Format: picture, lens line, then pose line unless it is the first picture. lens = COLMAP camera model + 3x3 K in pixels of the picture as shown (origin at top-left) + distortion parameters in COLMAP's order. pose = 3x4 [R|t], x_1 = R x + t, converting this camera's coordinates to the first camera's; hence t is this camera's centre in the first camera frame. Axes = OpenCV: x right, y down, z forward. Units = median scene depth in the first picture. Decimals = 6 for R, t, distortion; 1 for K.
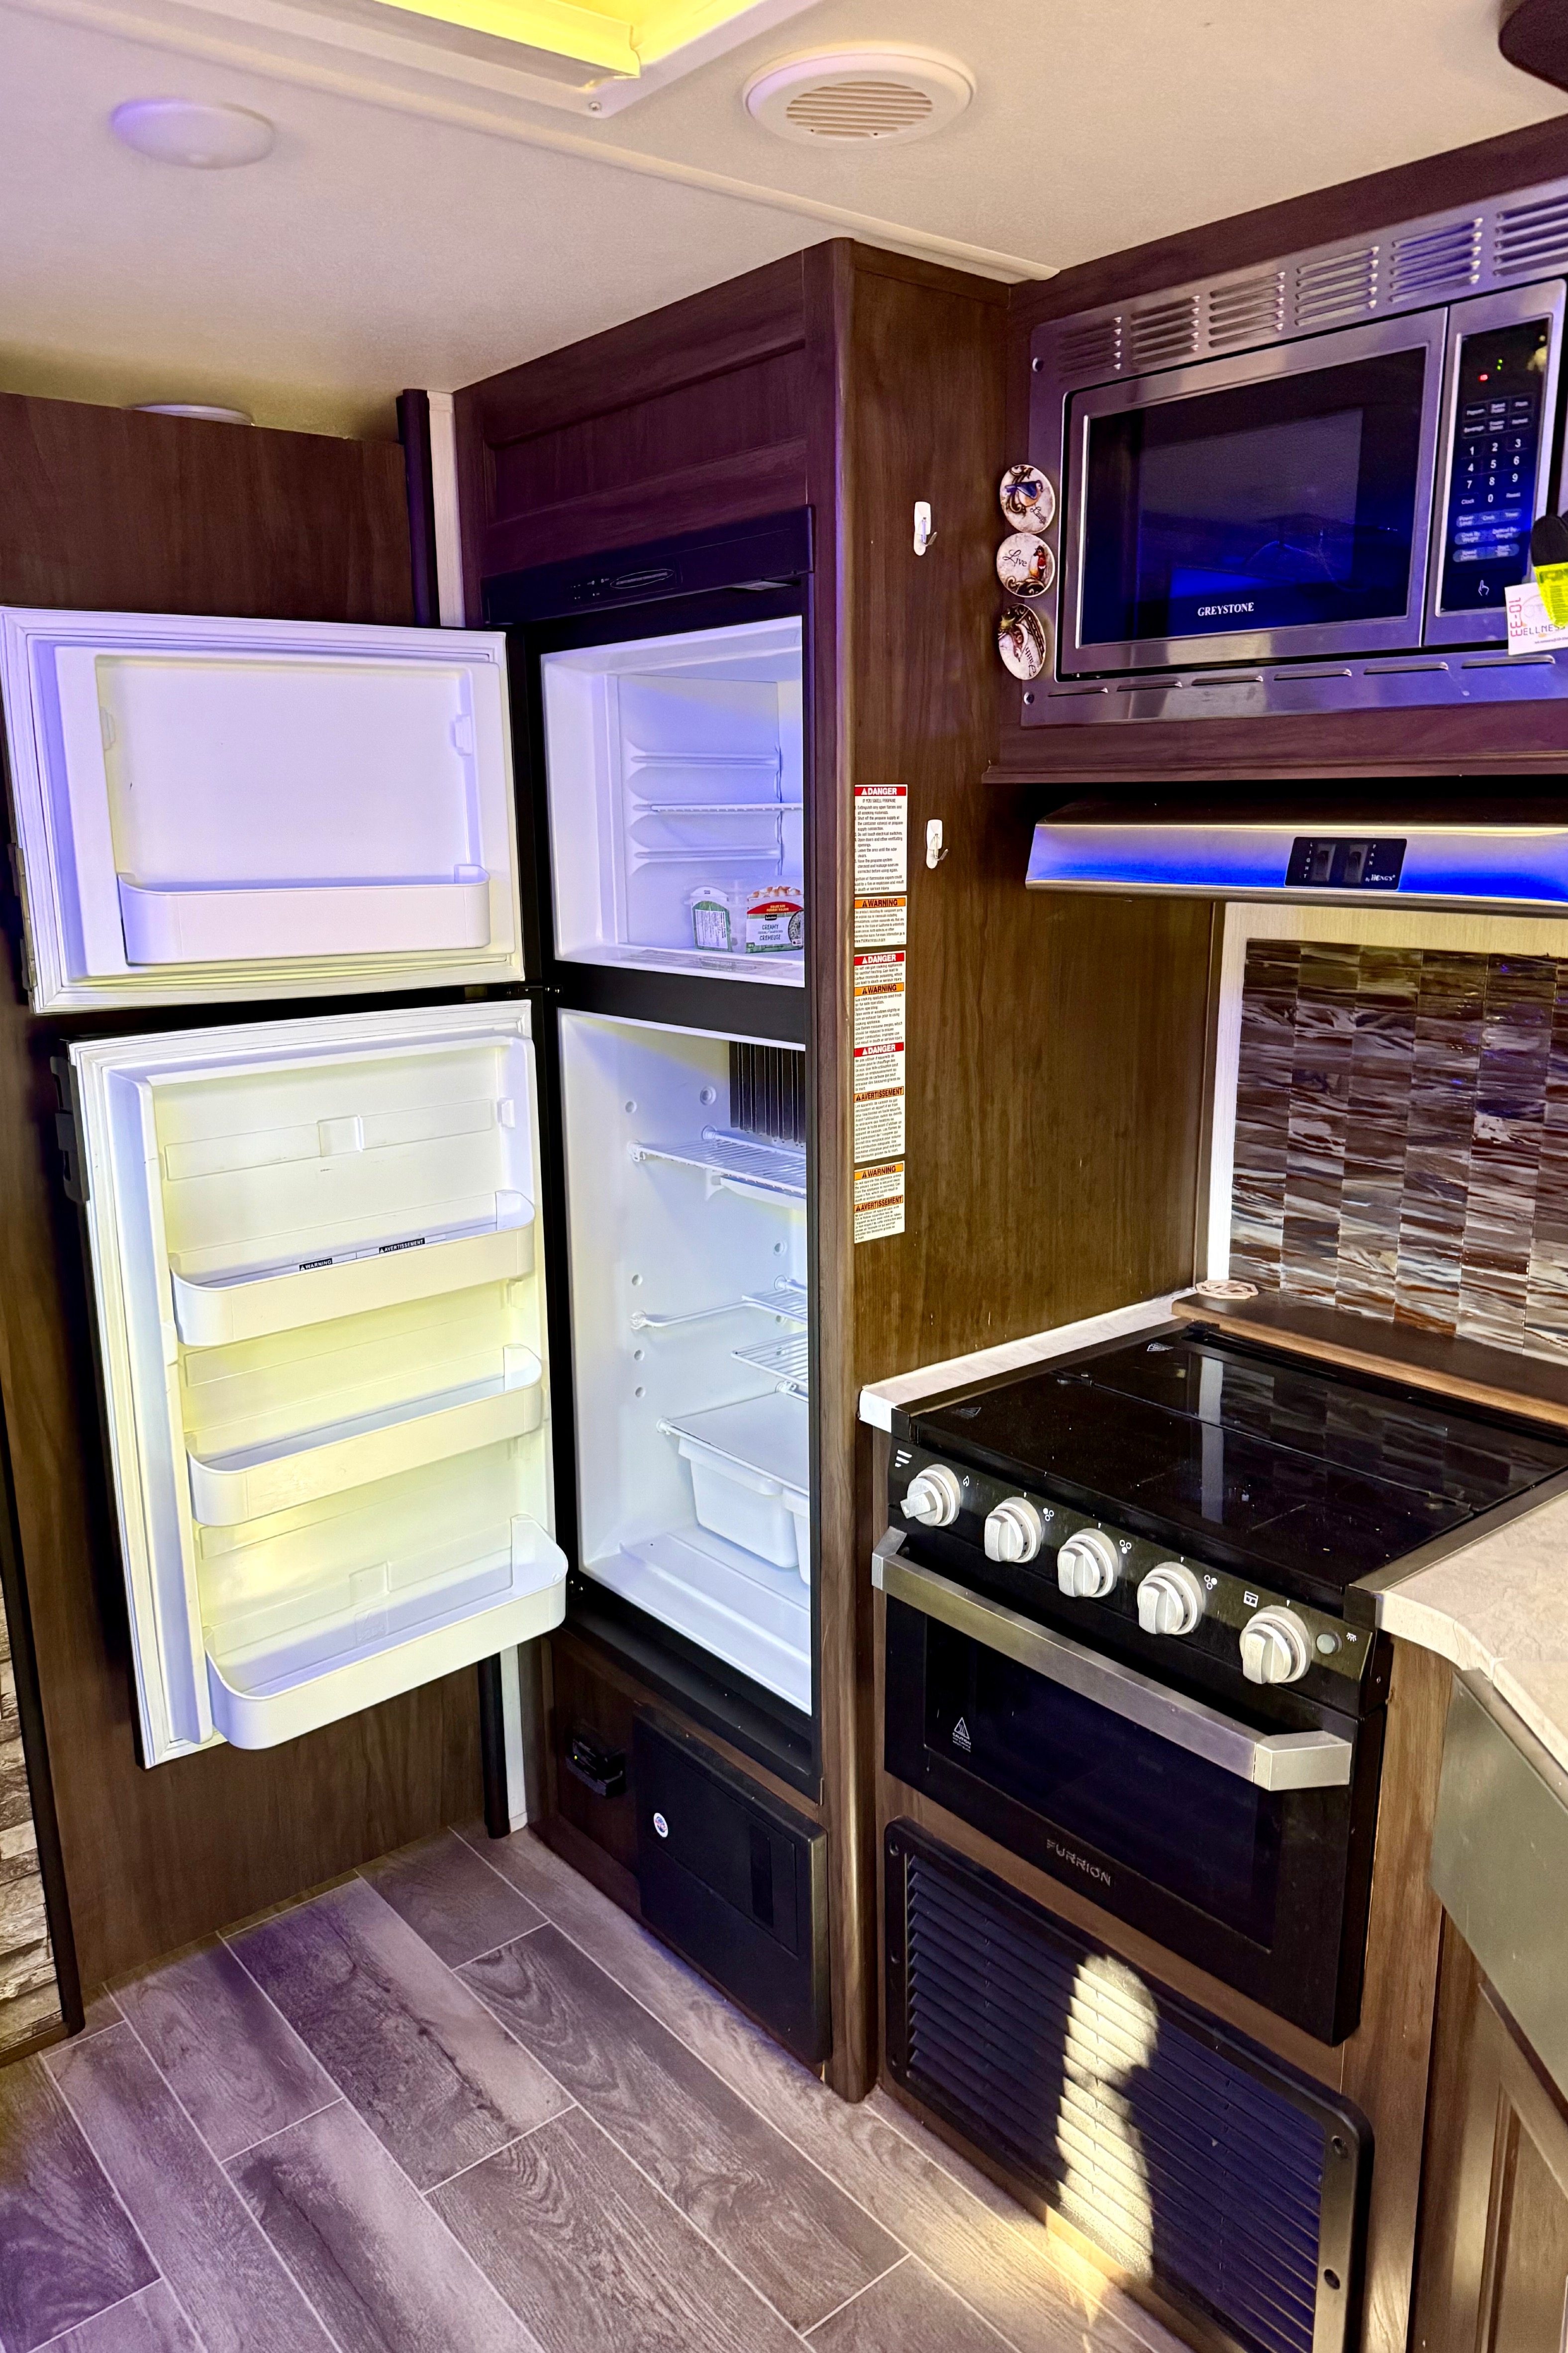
lens RADIAL K [[1686.4, 0, 784.0], [0, 1686.4, 1176.5], [0, 0, 1]] dist [0.004307, -0.005615]
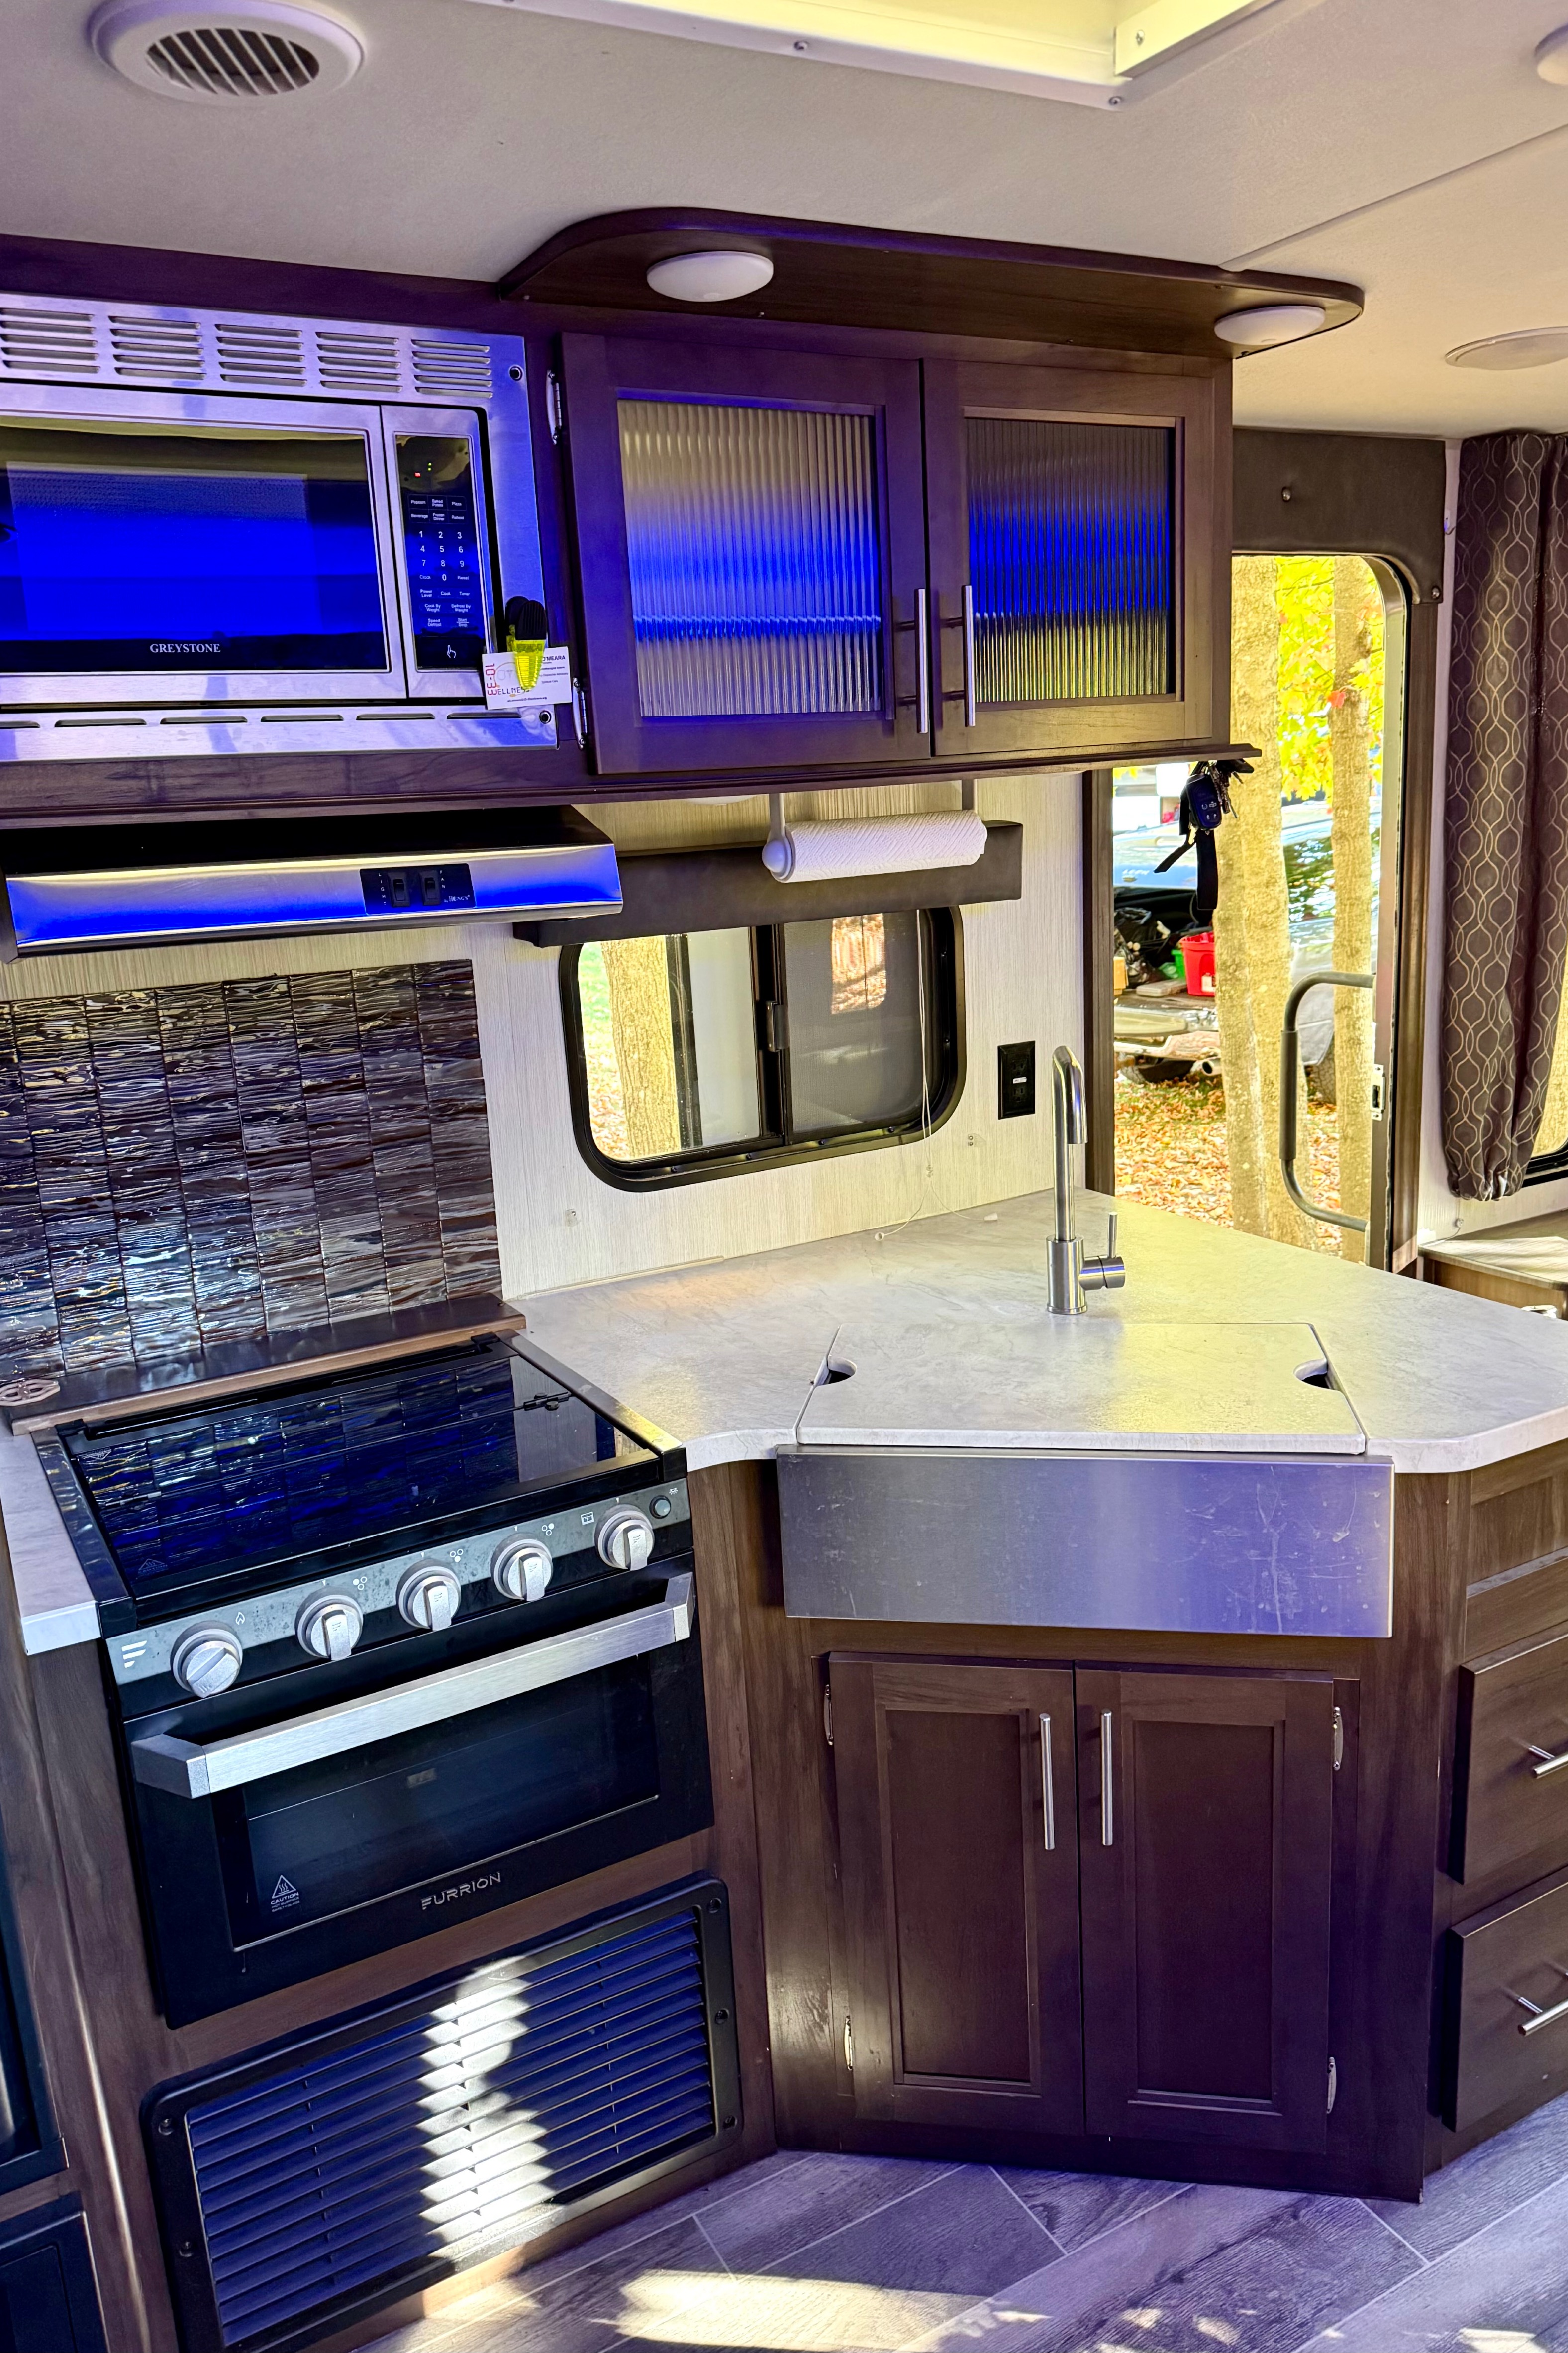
lens RADIAL K [[1686.4, 0, 784.0], [0, 1686.4, 1176.5], [0, 0, 1]] dist [0.004307, -0.005615]
pose [[0.191153, -0.226162, 0.955150, -0.707705], [0.264294, 0.949014, 0.171816, -0.128847], [-0.945309, 0.219597, 0.241180, 0.528329]]
